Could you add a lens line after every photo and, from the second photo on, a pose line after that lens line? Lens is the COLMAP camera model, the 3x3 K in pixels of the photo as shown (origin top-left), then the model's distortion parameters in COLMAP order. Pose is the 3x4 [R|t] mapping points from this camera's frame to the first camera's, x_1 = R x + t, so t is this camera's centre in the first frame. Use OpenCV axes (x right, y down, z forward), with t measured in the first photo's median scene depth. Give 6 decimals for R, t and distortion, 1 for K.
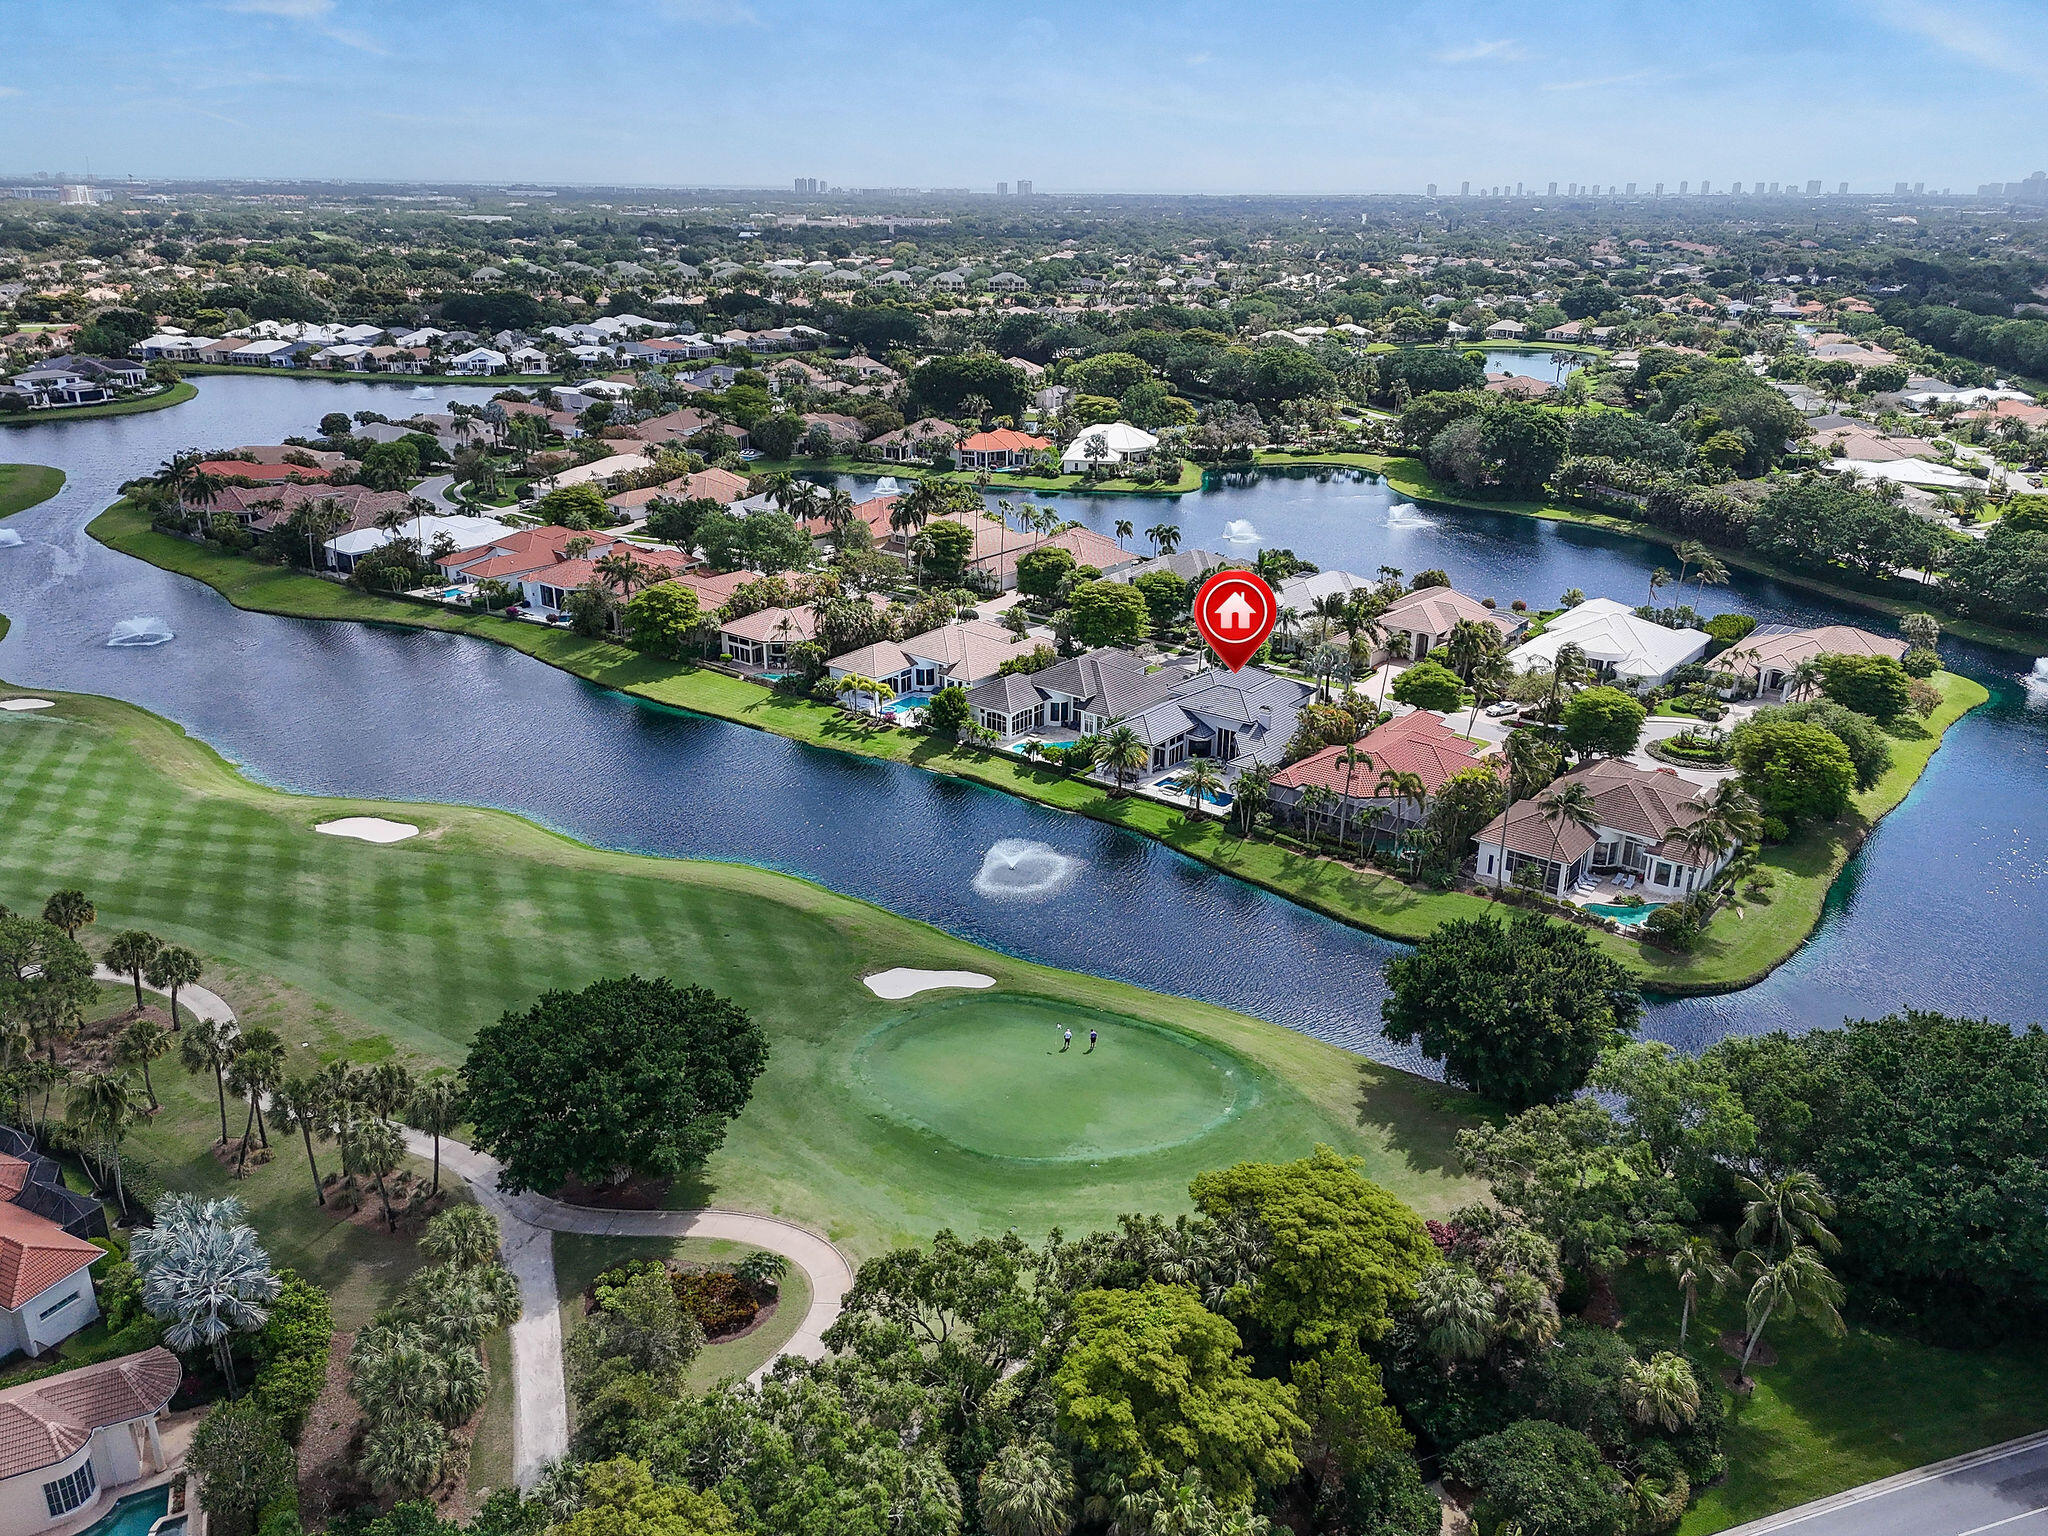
lens RADIAL K [[1498.9, 0, 1024.0], [0, 1498.9, 768.0], [0, 0, 1]] dist [0.083375, -0.069783]
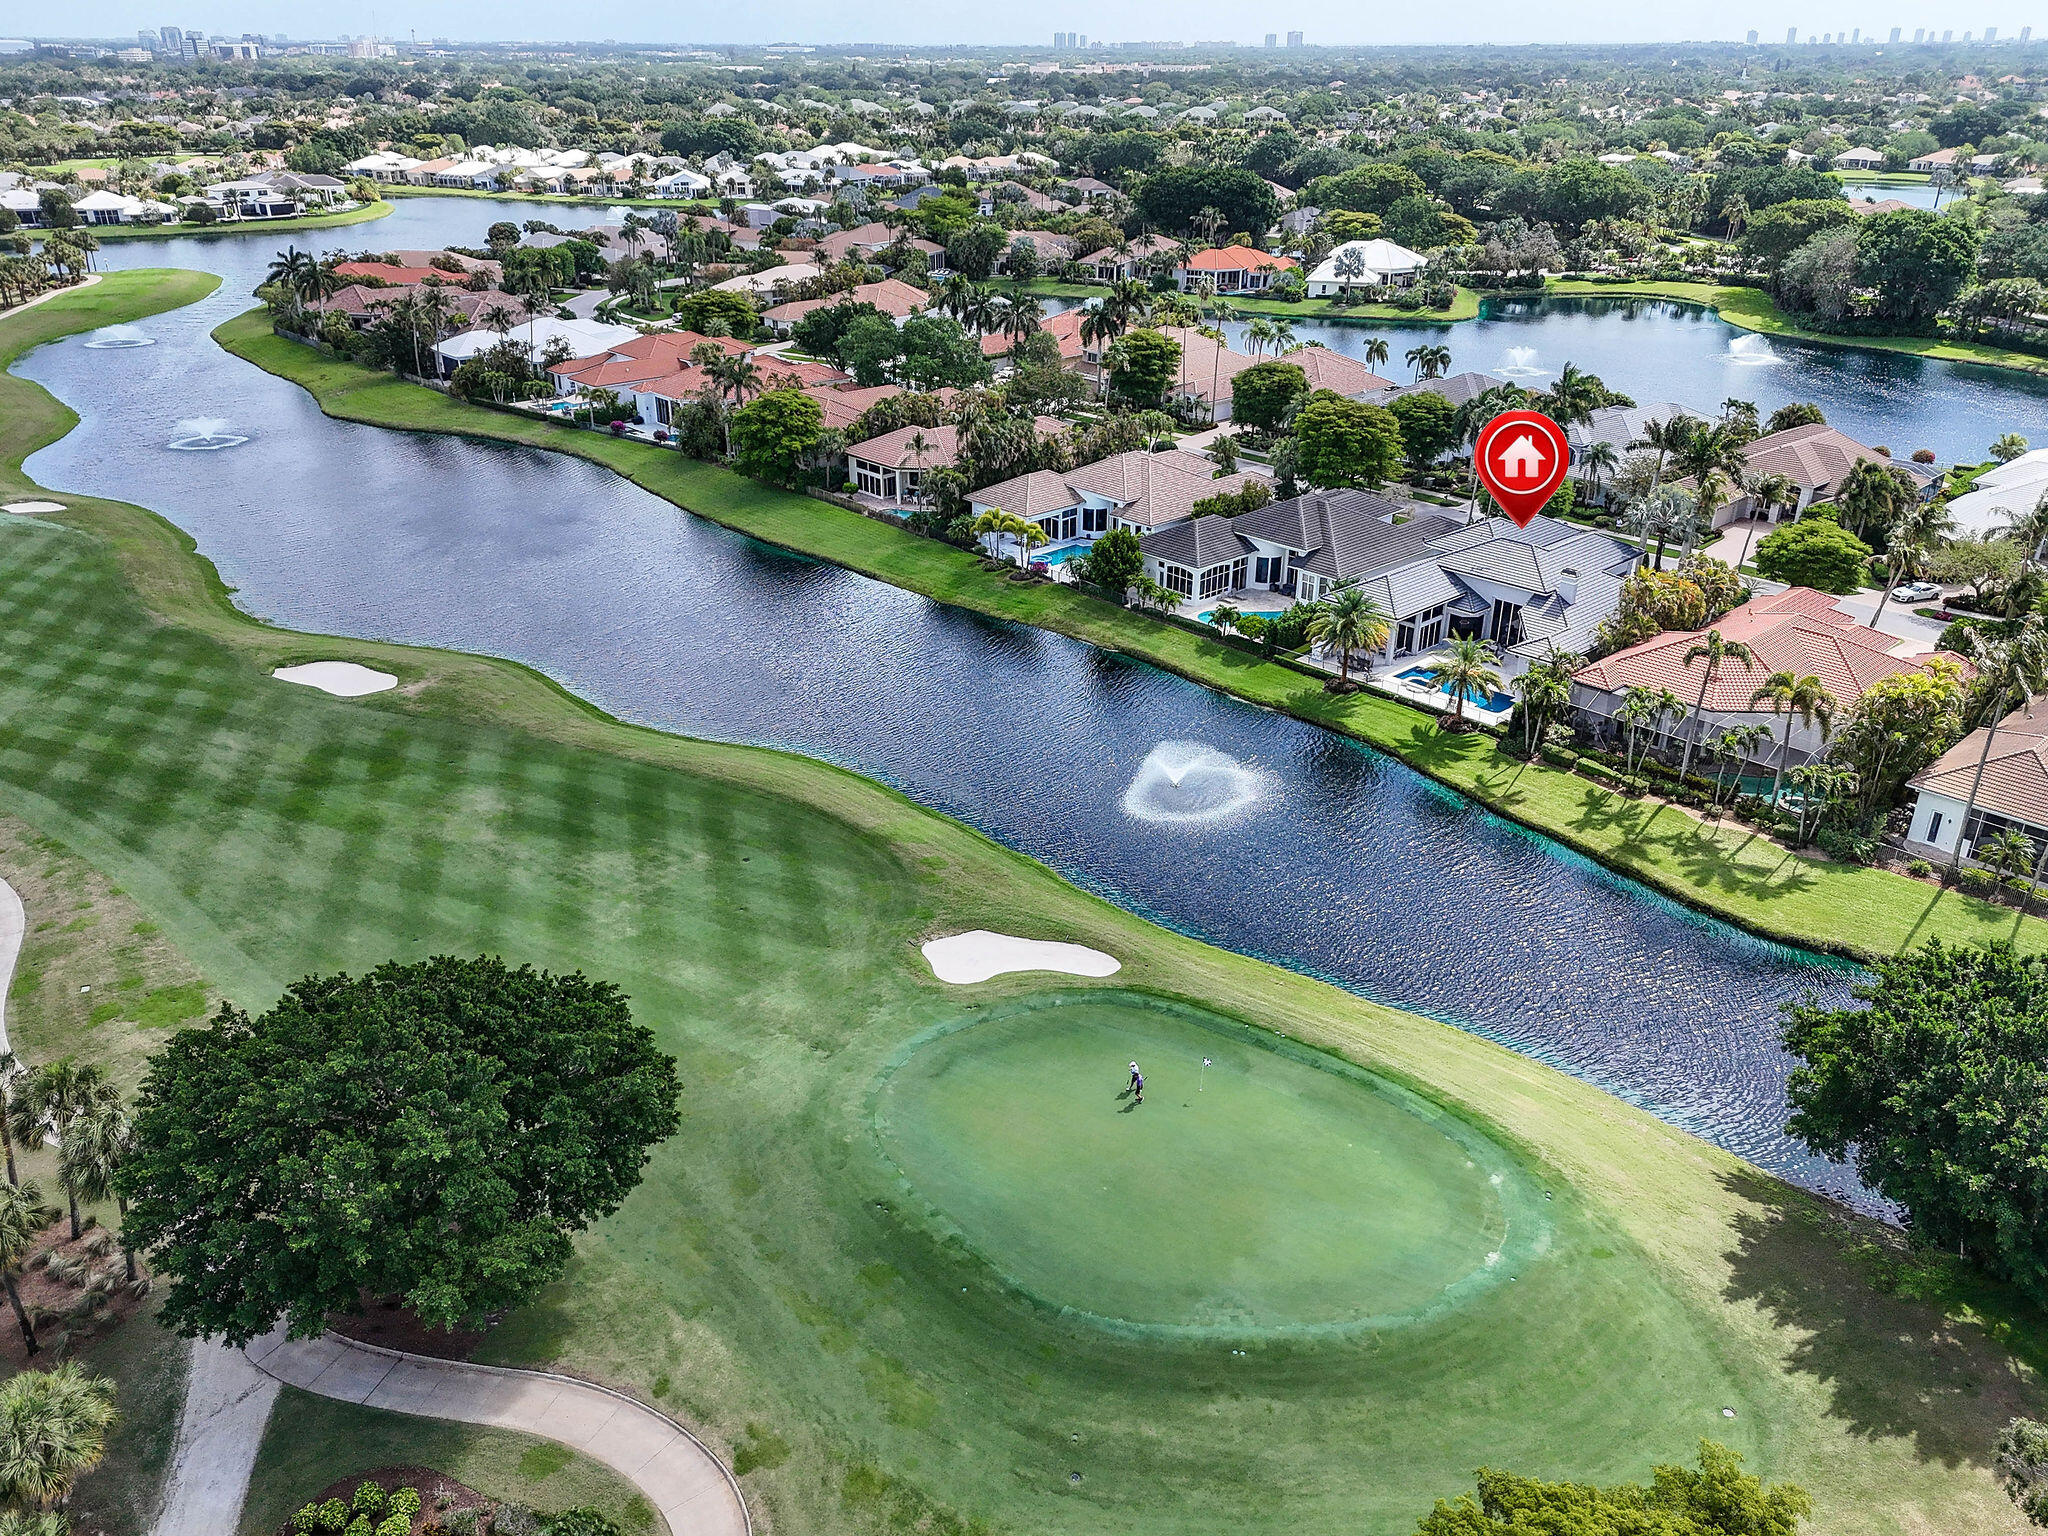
lens RADIAL K [[1476.4, 0, 1014.7], [0, 1476.4, 803.8], [0, 0, 1]] dist [0.057761, -0.051200]
pose [[0.986216, 0.066610, -0.151462, 0.014715], [-0.050685, 0.993001, 0.106676, 0.004064], [0.157507, -0.097528, 0.982690, 0.202253]]
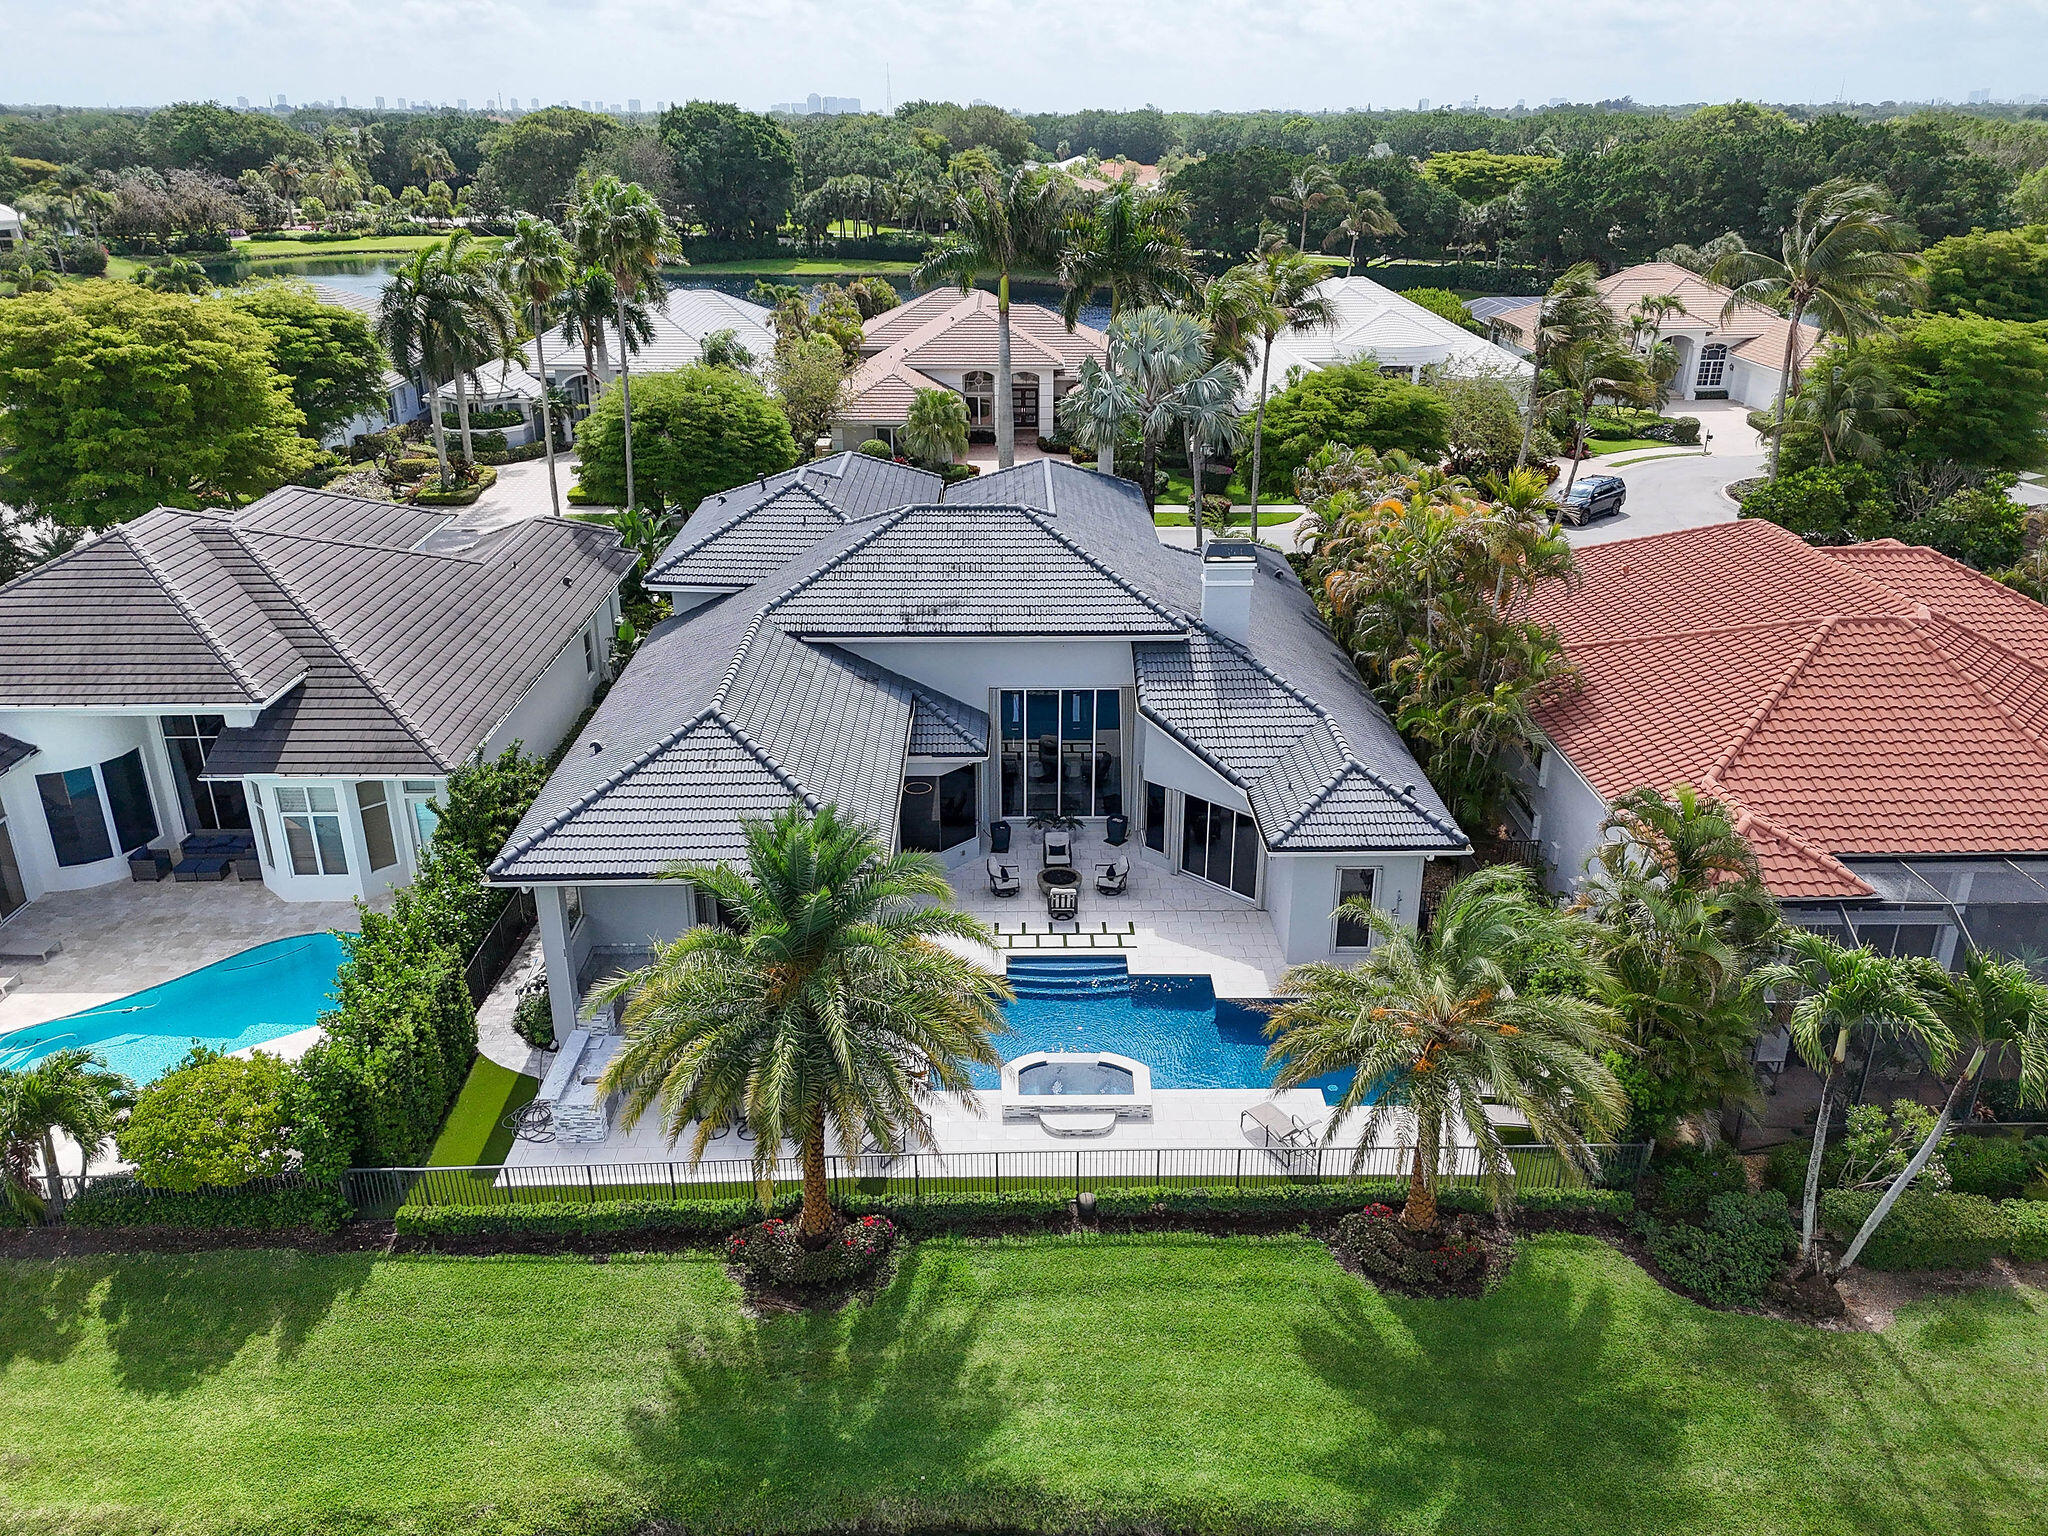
lens RADIAL K [[1498.9, 0, 1024.0], [0, 1498.9, 768.0], [0, 0, 1]] dist [0.083375, -0.069783]
pose [[0.773741, -0.257346, 0.578876, 0.002166], [0.233443, 0.965293, 0.117107, -0.029825], [-0.588922, 0.044524, 0.806962, 0.604271]]
